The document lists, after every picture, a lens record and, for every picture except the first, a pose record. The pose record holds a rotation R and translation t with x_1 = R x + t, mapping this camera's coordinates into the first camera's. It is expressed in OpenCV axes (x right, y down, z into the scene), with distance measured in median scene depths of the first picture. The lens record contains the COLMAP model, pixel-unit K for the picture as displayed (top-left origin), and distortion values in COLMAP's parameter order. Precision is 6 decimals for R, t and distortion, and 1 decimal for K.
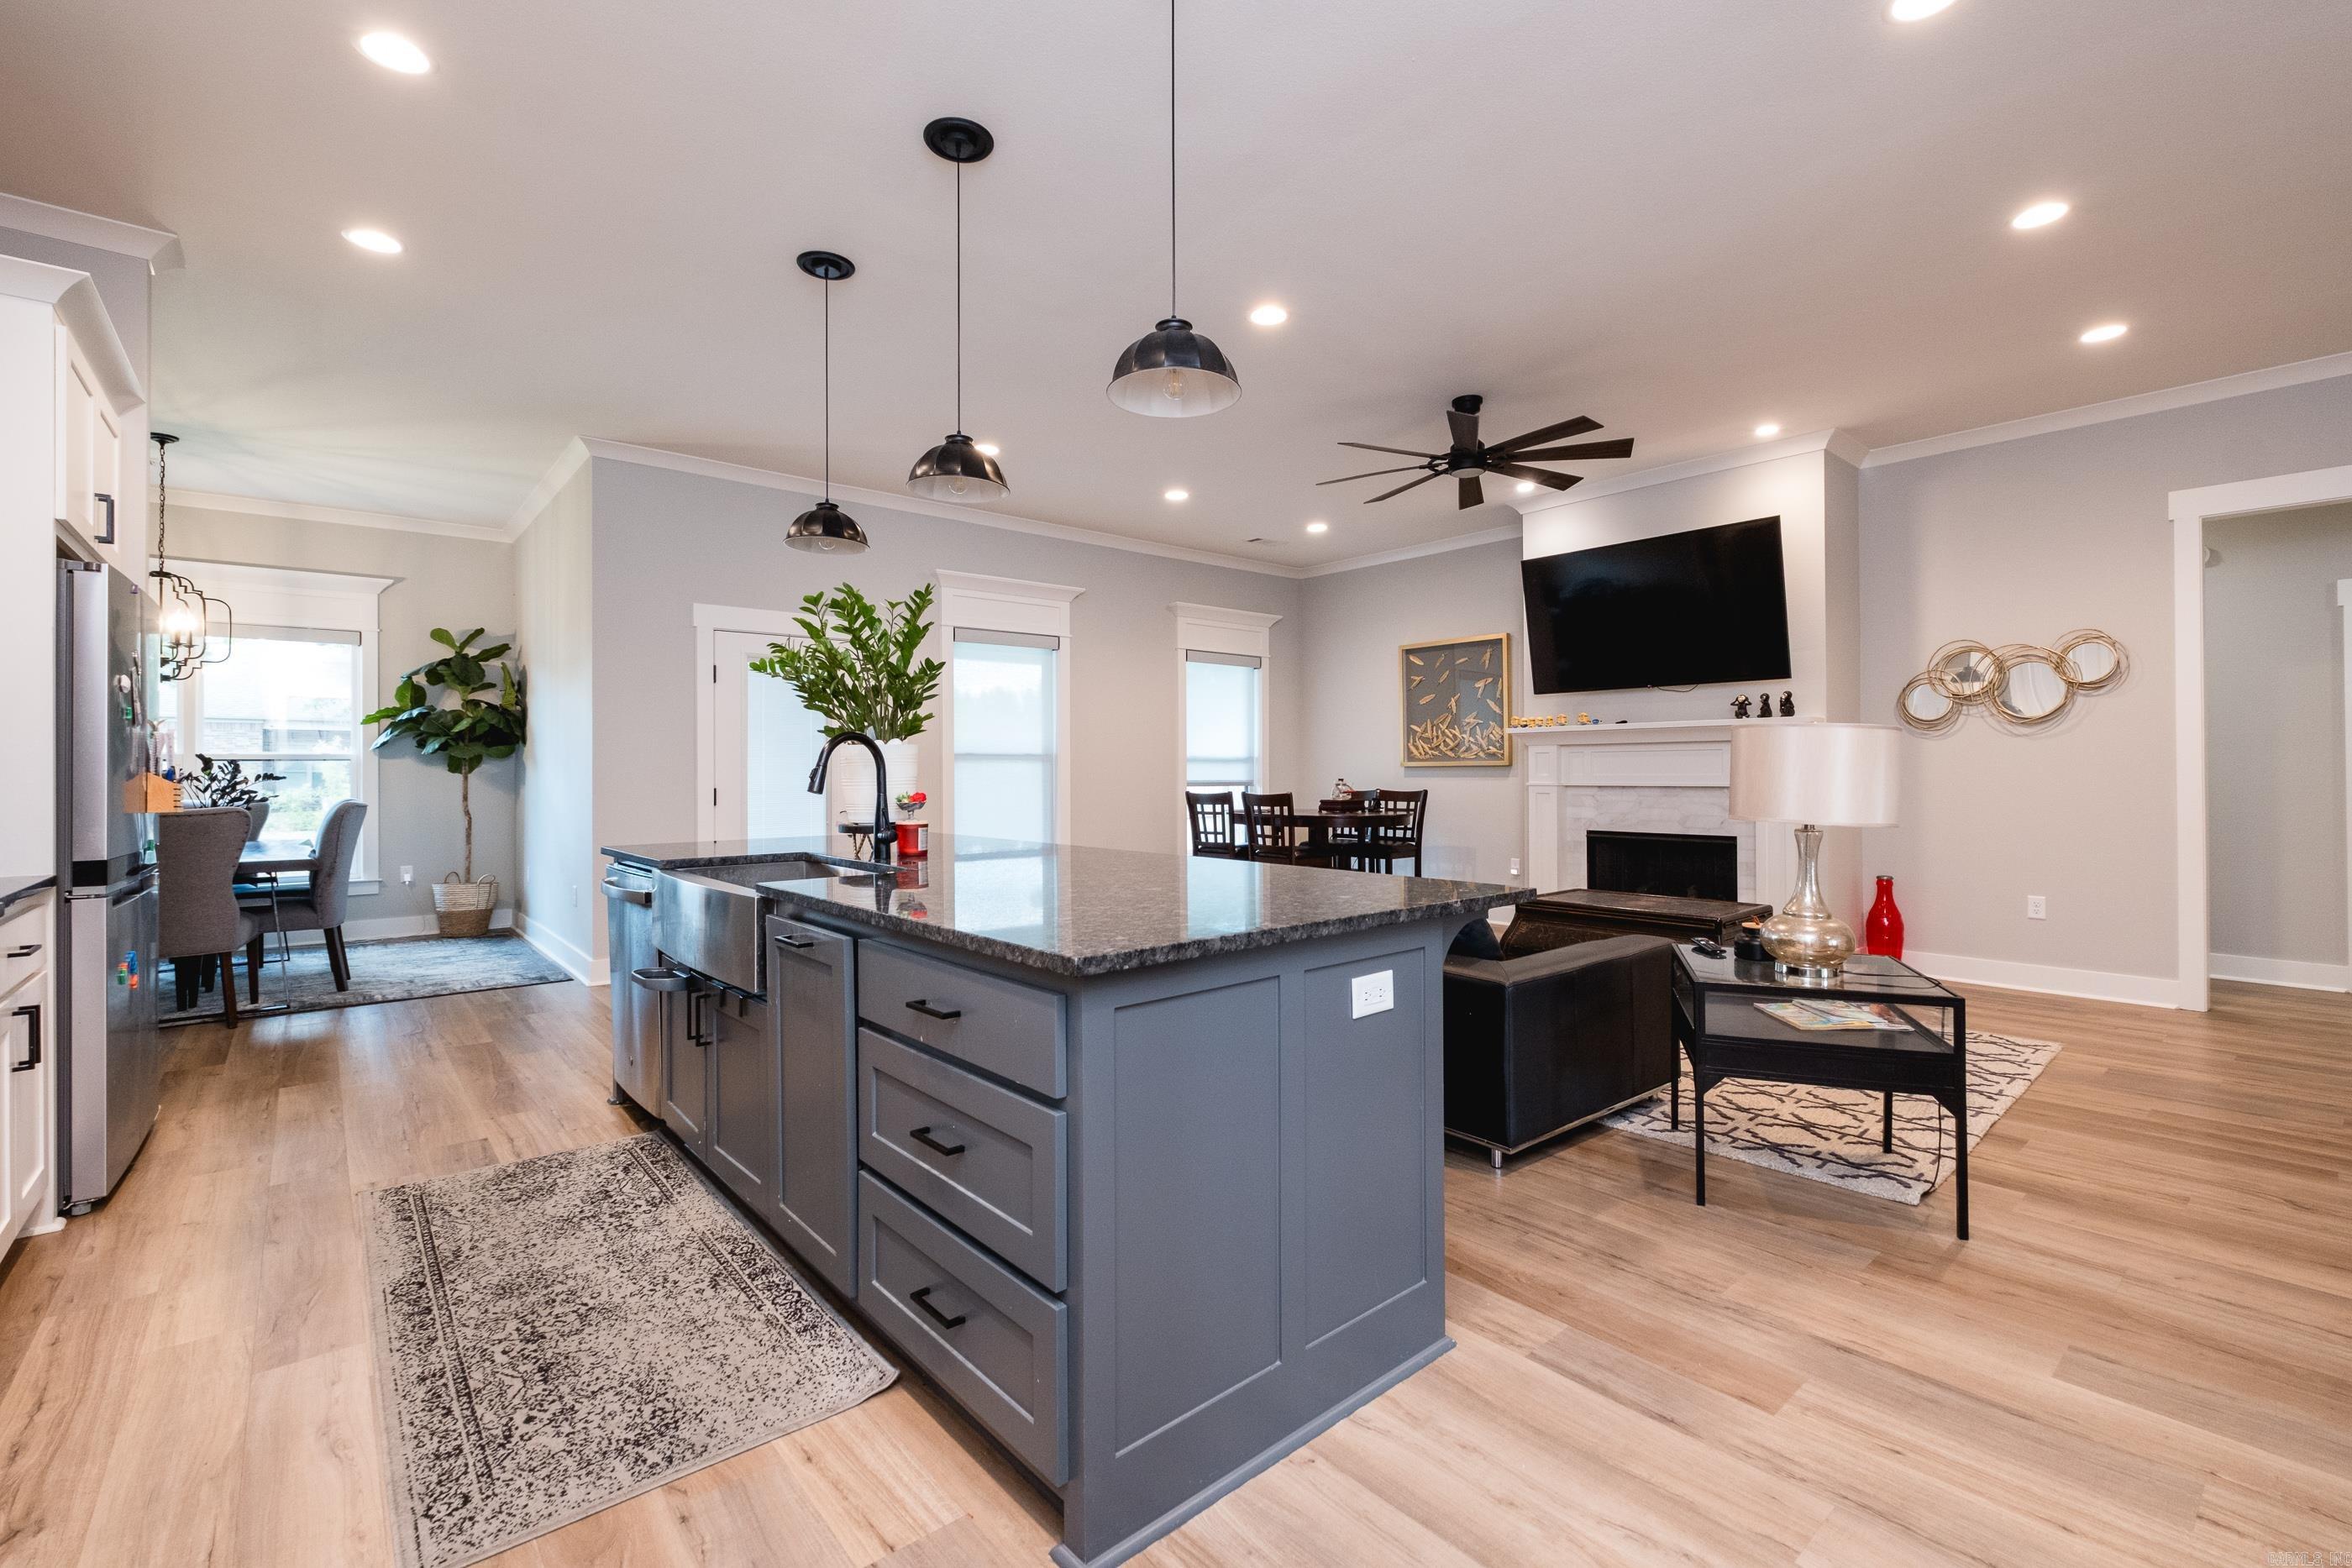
lens RADIAL K [[1026.0, 0, 1176.8], [0, 1026.0, 804.4], [0, 0, 1]] dist [-0.002272, -0.000946]
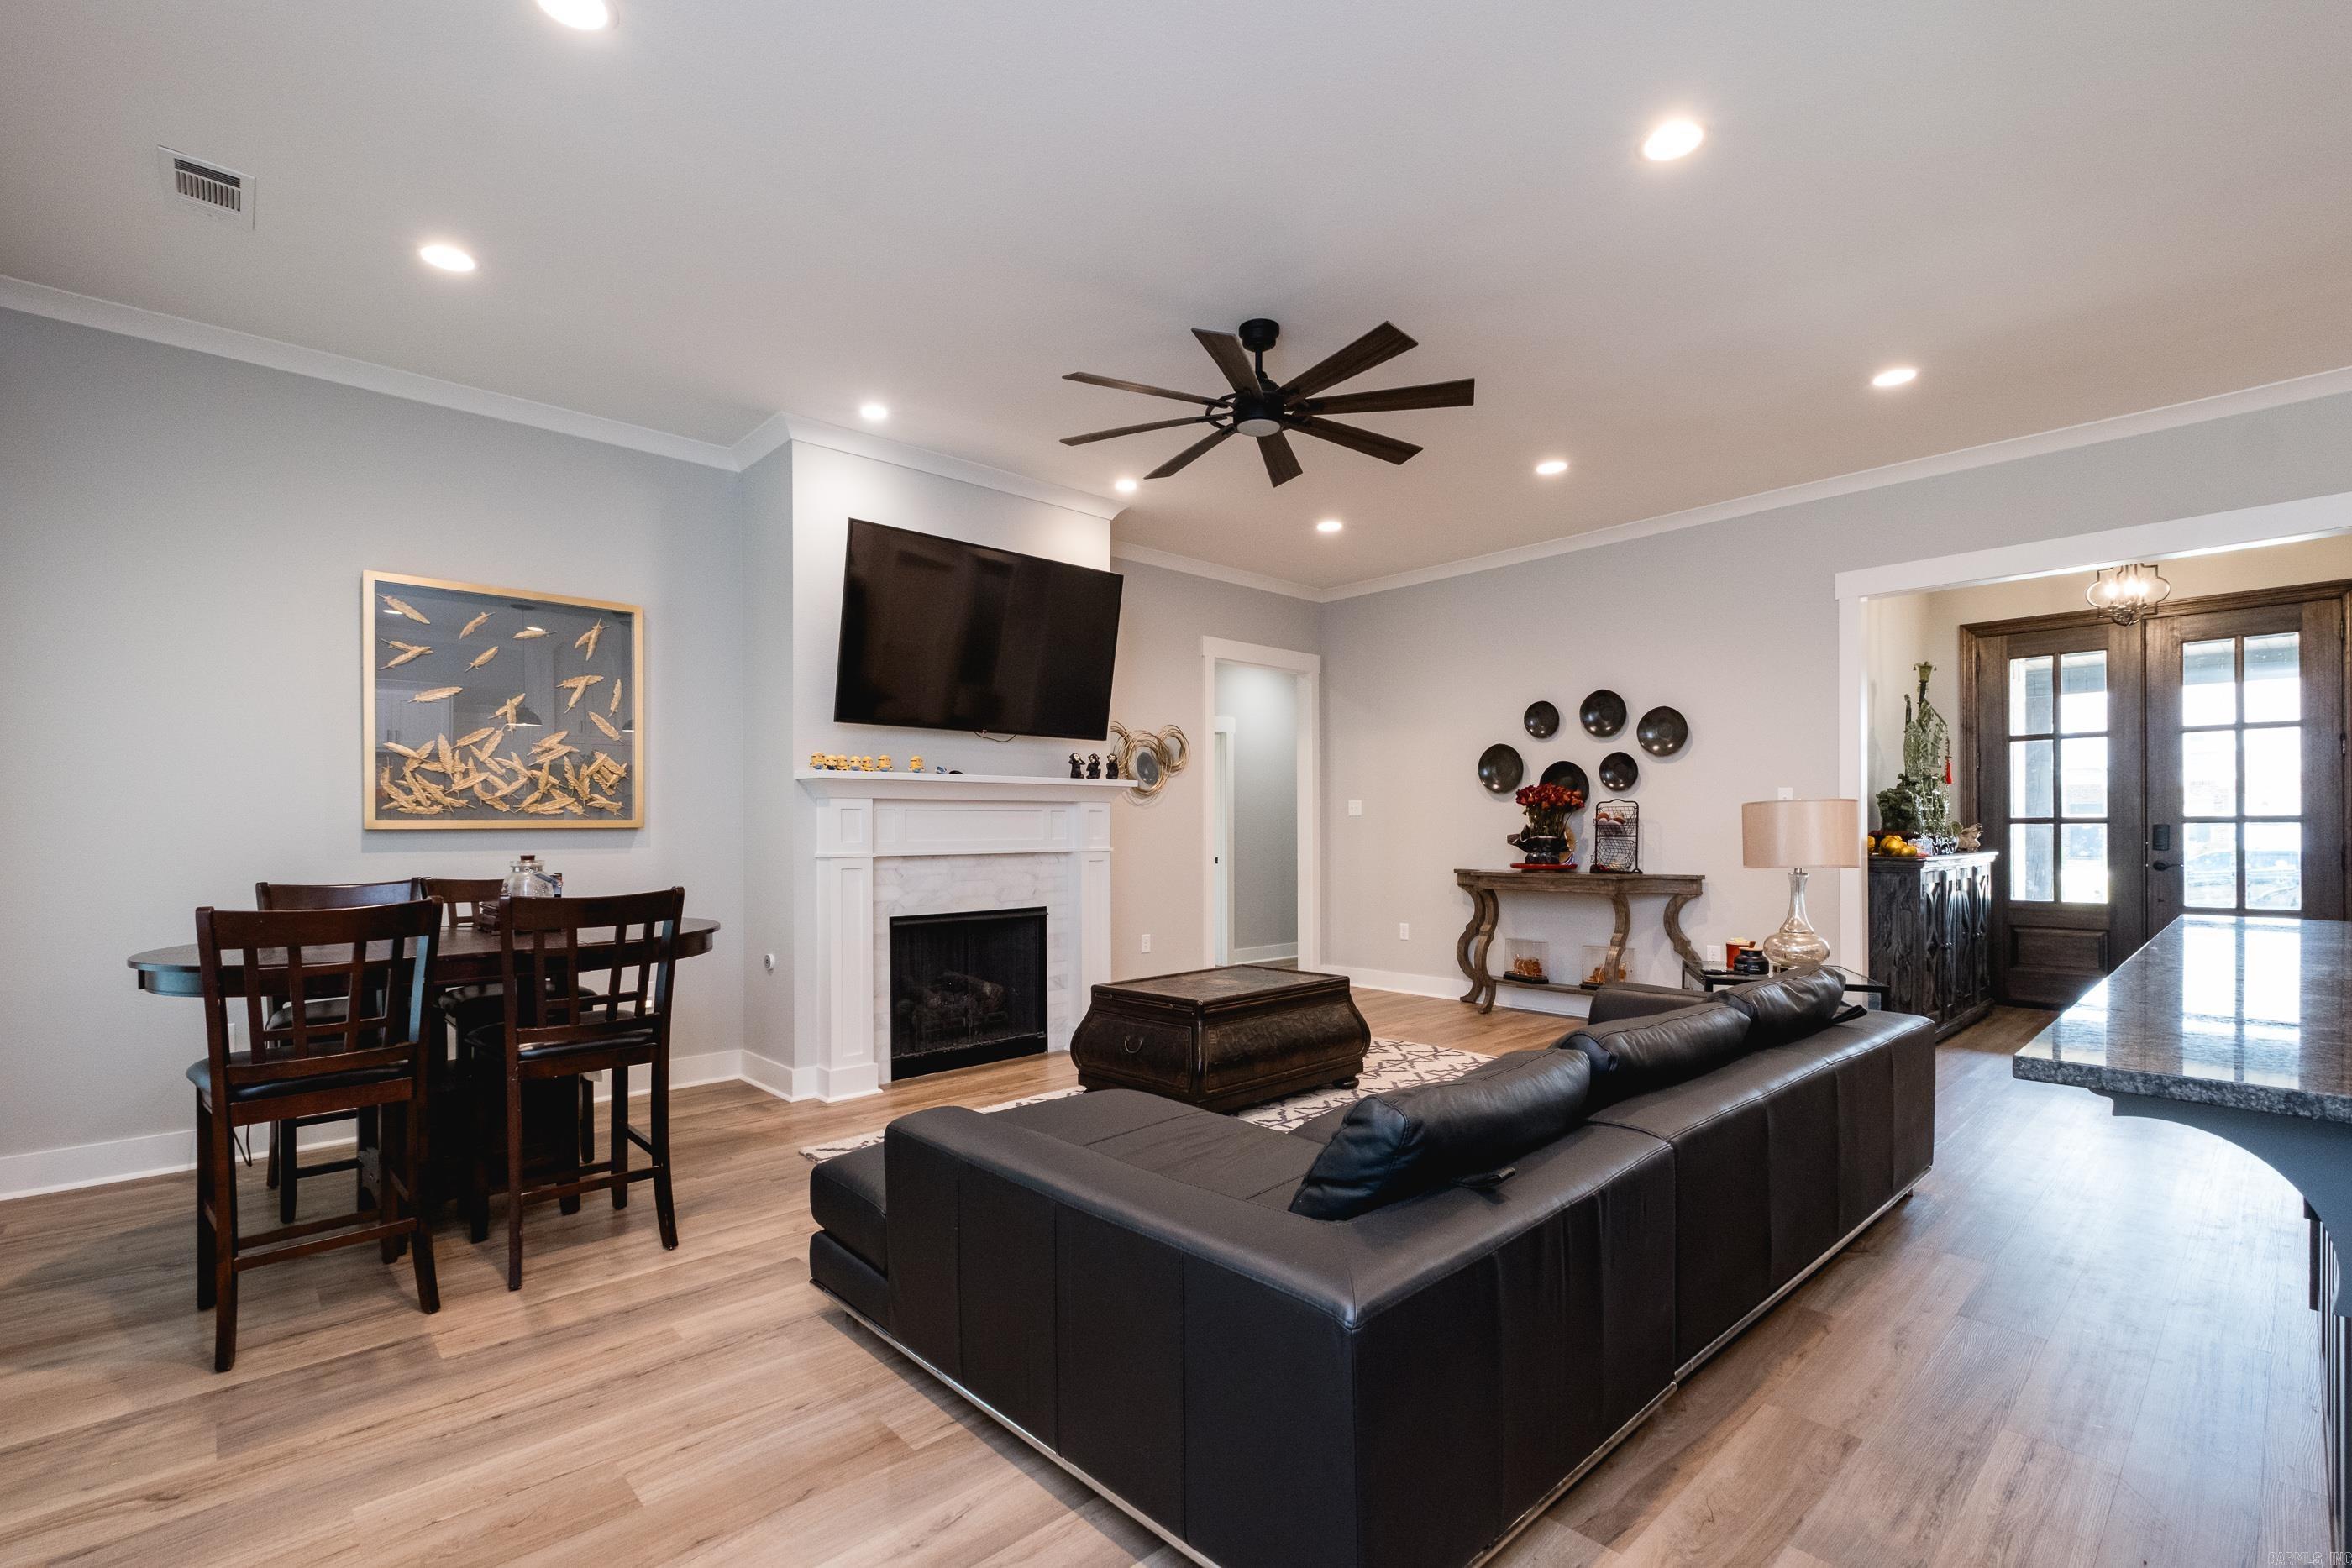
lens RADIAL K [[1026.0, 0, 1176.8], [0, 1026.0, 804.4], [0, 0, 1]] dist [-0.002272, -0.000946]
pose [[-0.041787, 0.031247, 0.998638, -0.307675], [0.039869, 0.998767, -0.029583, -0.023433], [-0.998331, 0.038578, -0.042981, 0.769371]]
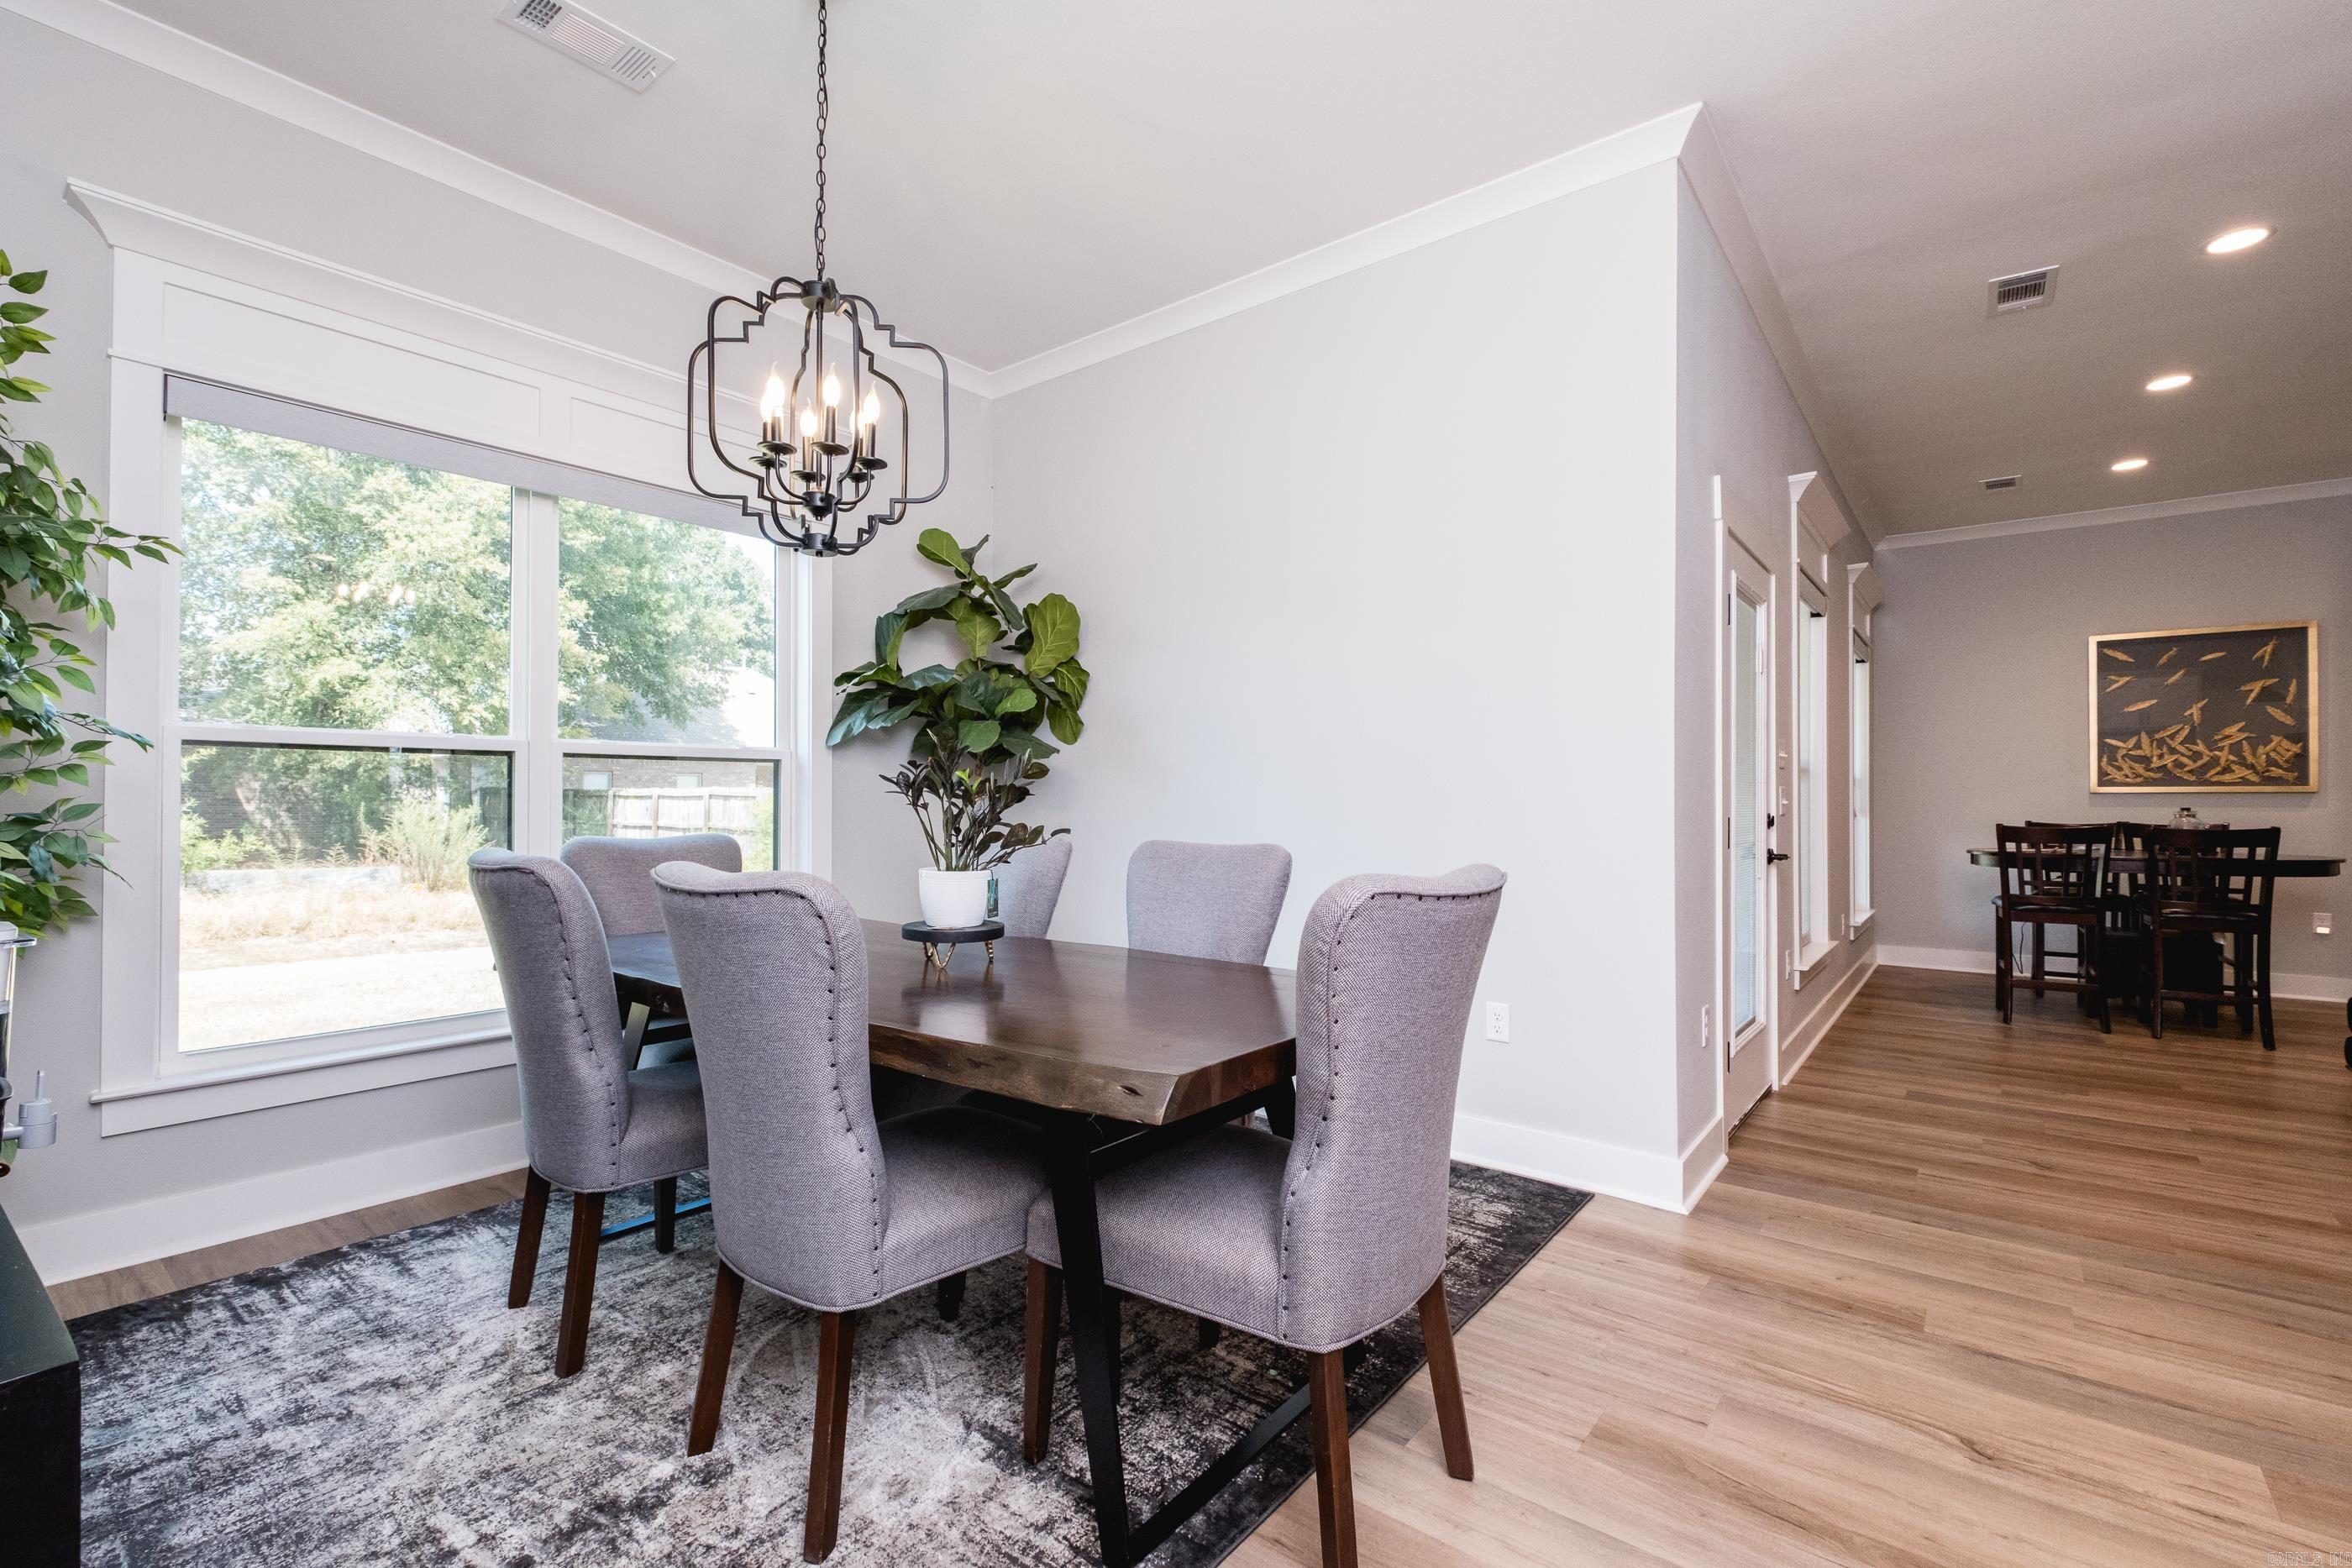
lens RADIAL K [[1026.0, 0, 1176.8], [0, 1026.0, 804.4], [0, 0, 1]] dist [-0.002272, -0.000946]
pose [[0.985492, 0.012851, 0.169237, -0.696281], [-0.008053, 0.999547, -0.029003, -0.000187], [-0.169533, 0.027219, 0.985149, 0.421934]]
